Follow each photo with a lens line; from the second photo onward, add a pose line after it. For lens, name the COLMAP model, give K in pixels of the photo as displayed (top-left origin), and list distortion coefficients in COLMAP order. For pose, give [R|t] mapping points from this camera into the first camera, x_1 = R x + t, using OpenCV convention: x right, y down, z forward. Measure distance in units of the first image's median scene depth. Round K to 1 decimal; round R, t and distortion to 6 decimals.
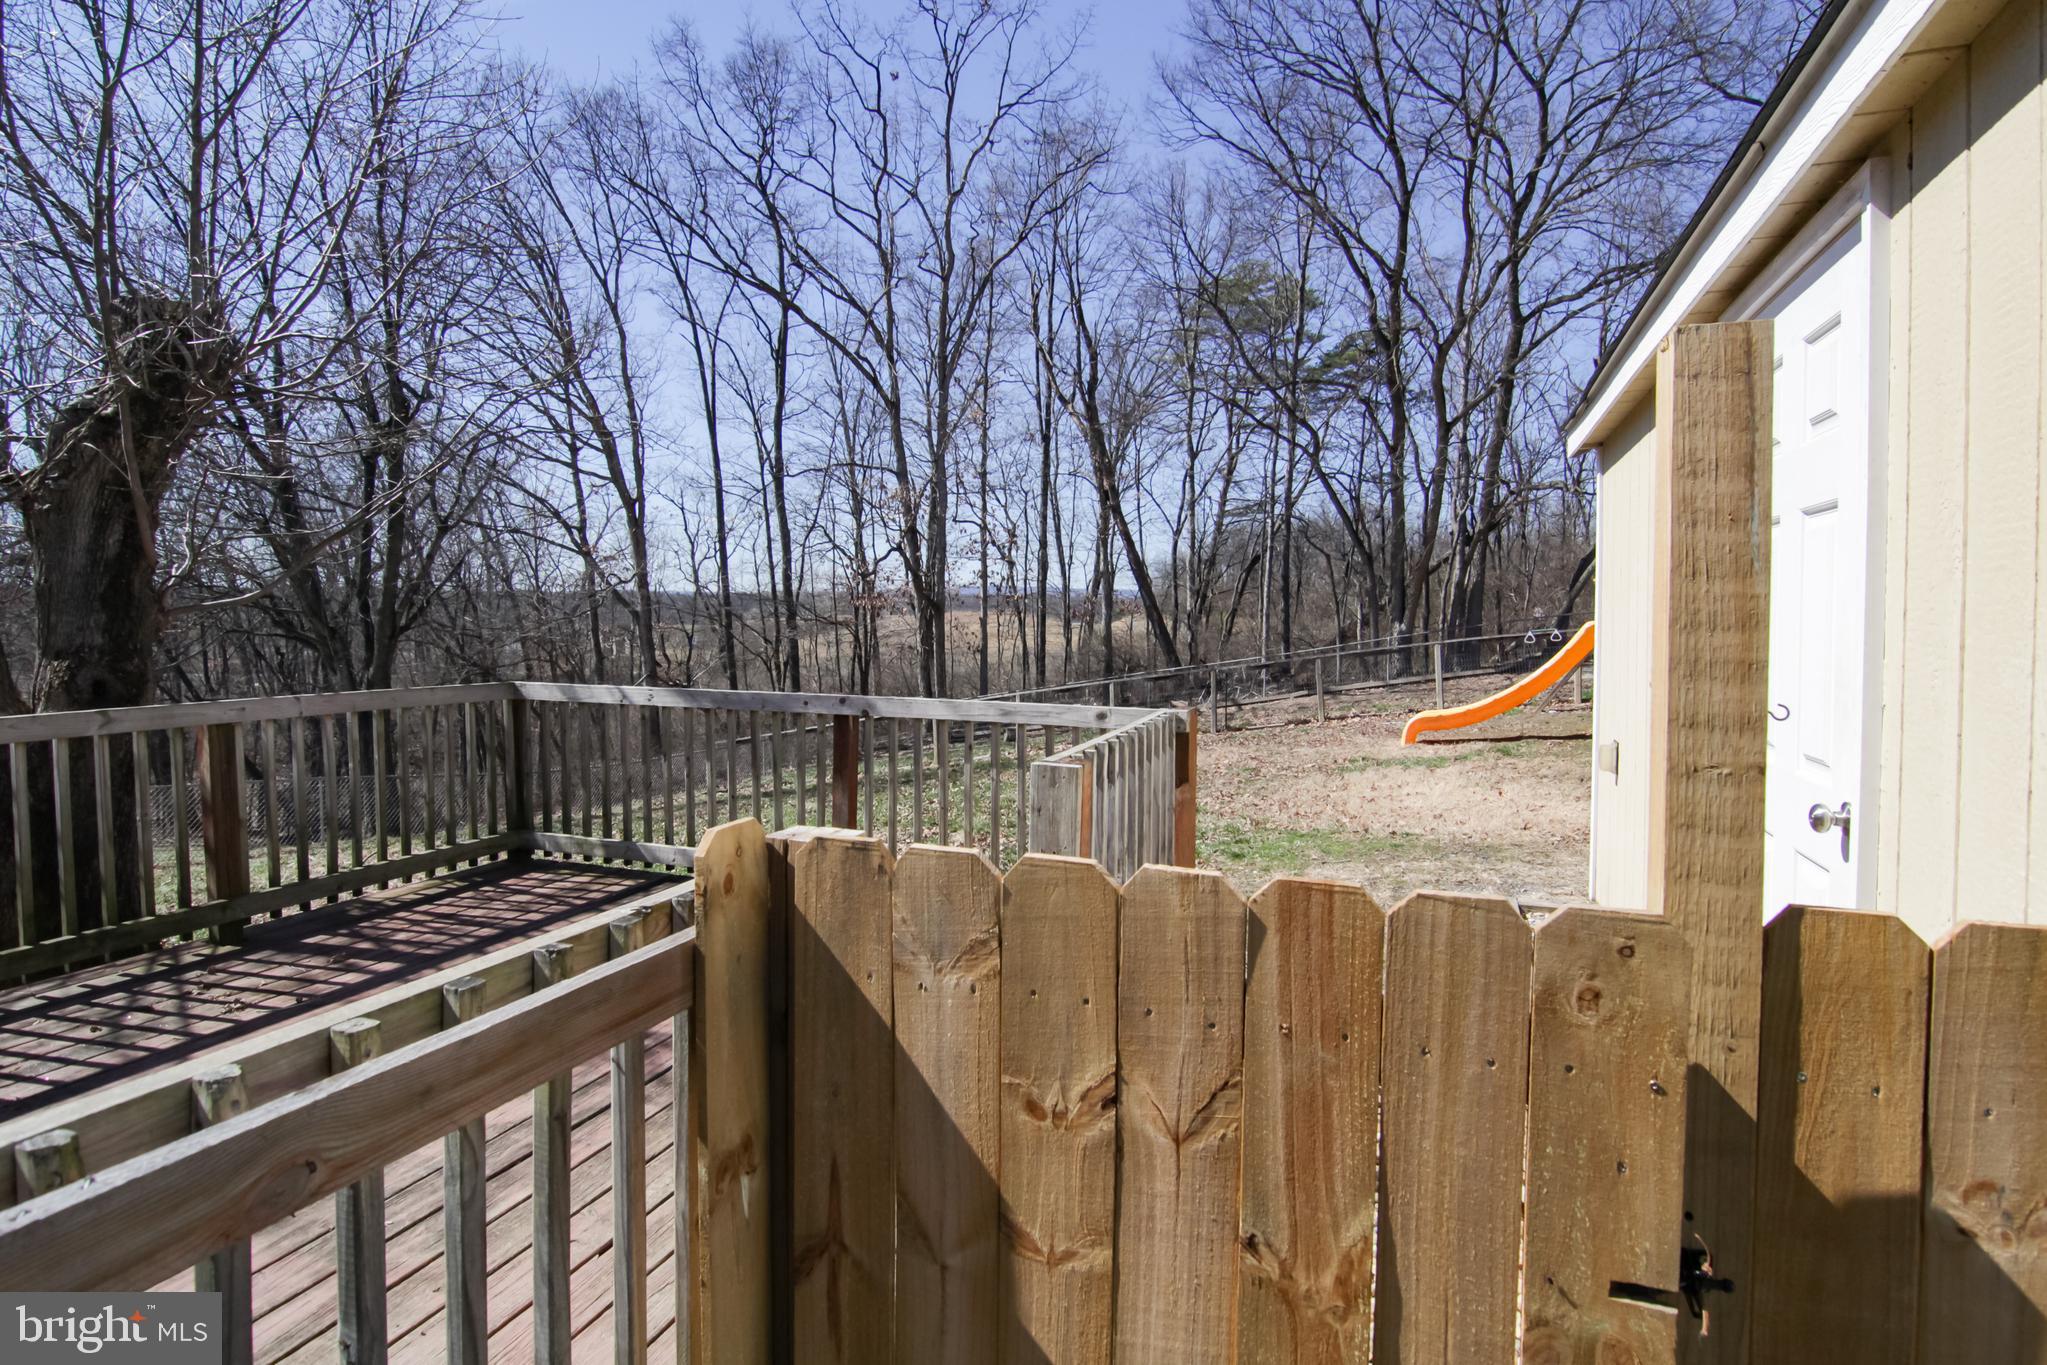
lens RADIAL K [[1060.7, 0, 1021.1], [0, 1060.7, 633.8], [0, 0, 1]] dist [-0.029462, -0.000086]
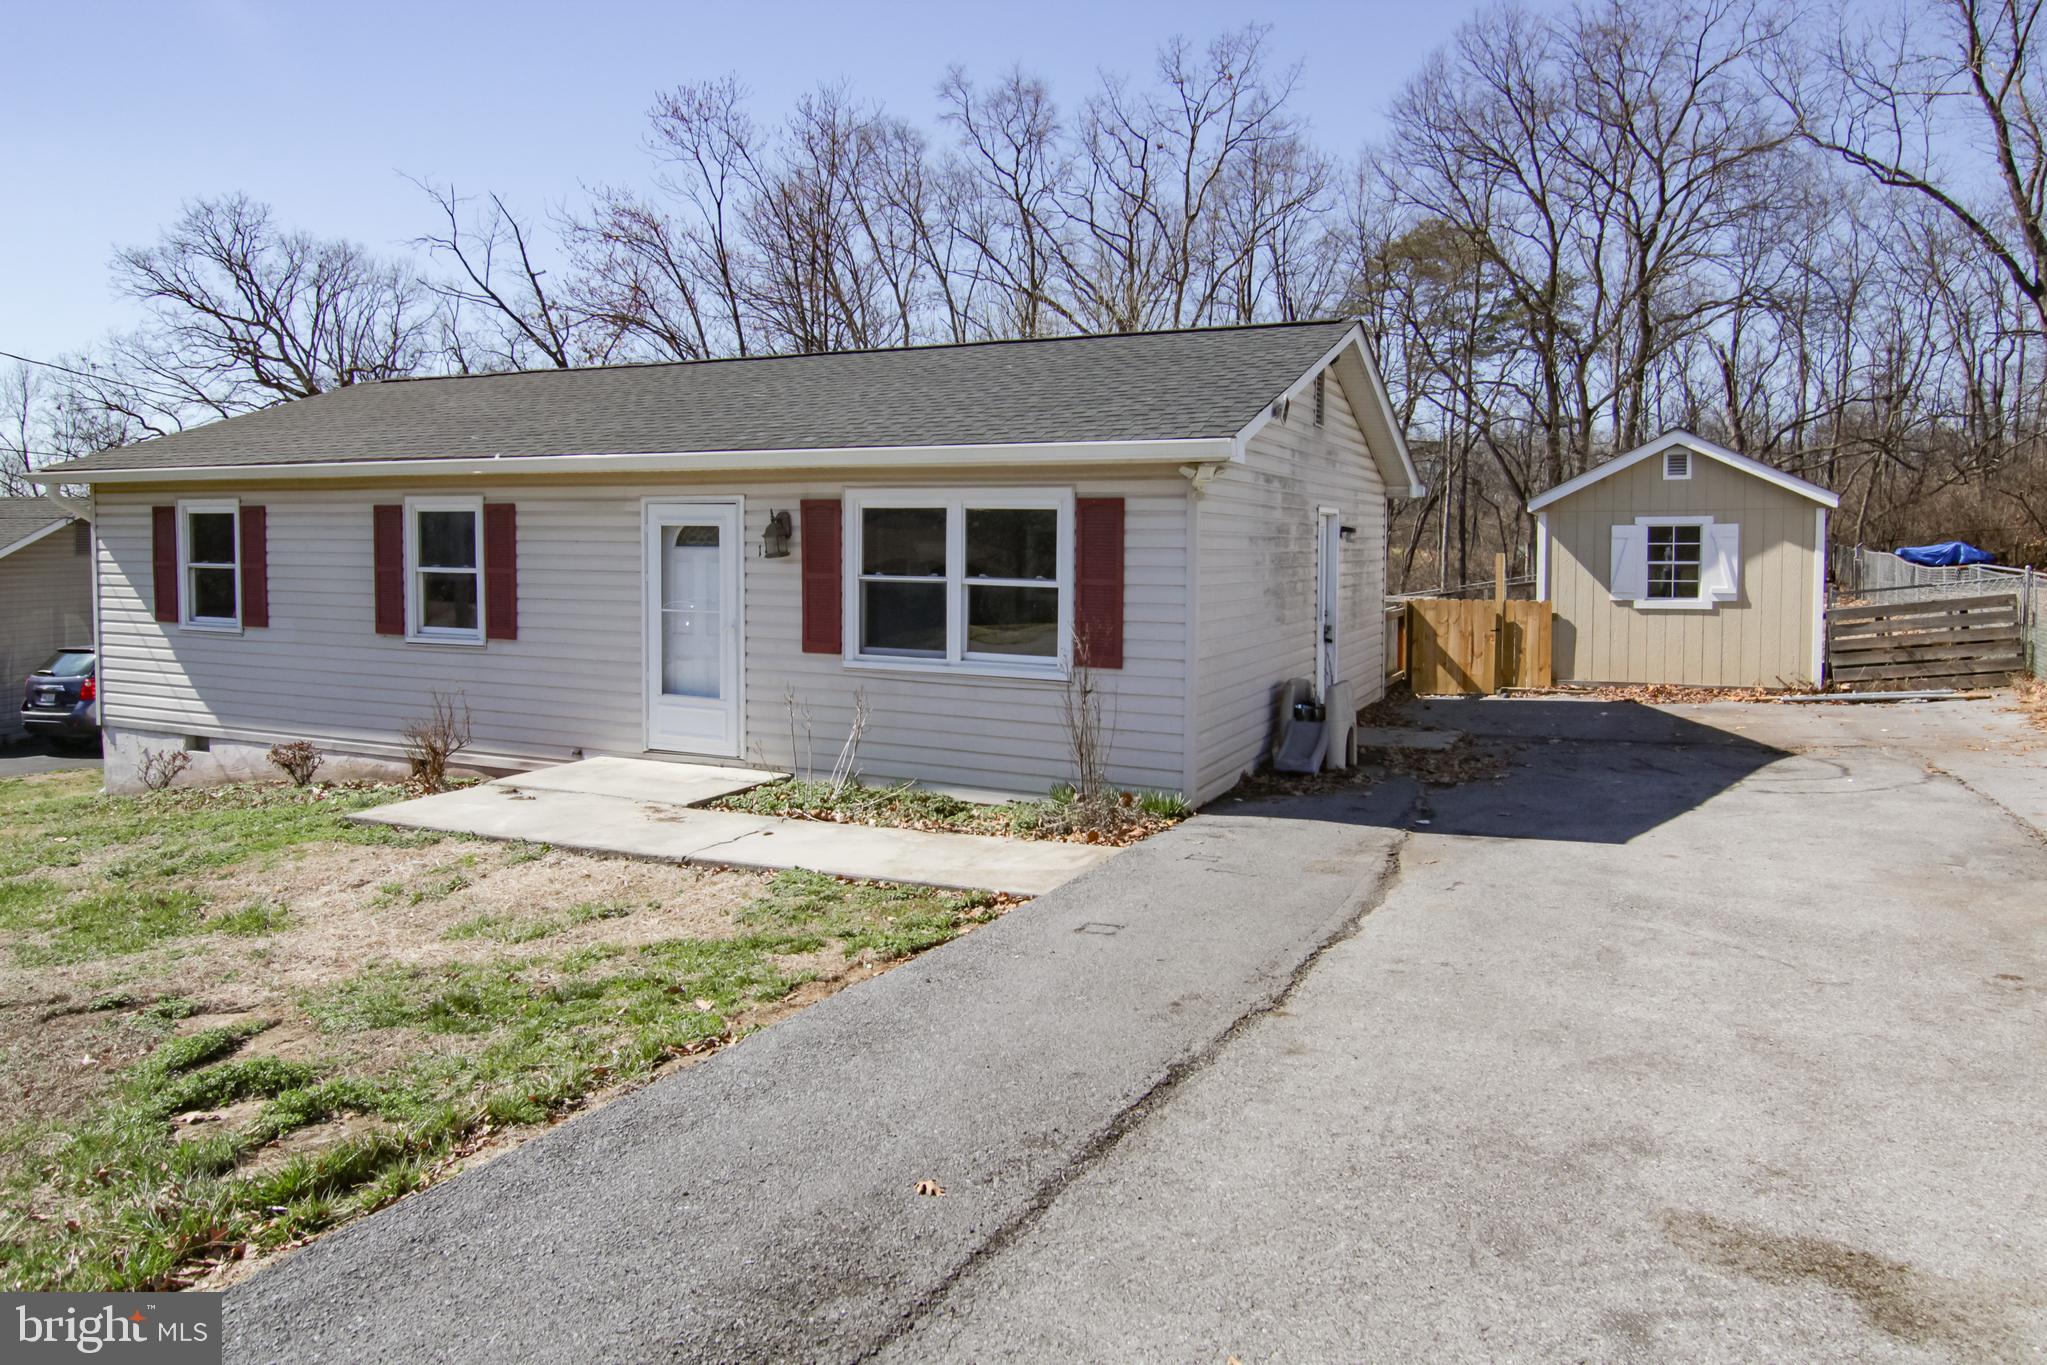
lens RADIAL K [[1325.8, 0, 1027.1], [0, 1325.8, 592.3], [0, 0, 1]] dist [-0.004034, -0.002309]
pose [[0.997380, -0.003638, -0.072244, -0.181772], [0.005082, 0.999791, 0.019813, -0.009602], [0.072157, -0.020128, 0.997190, -0.726275]]
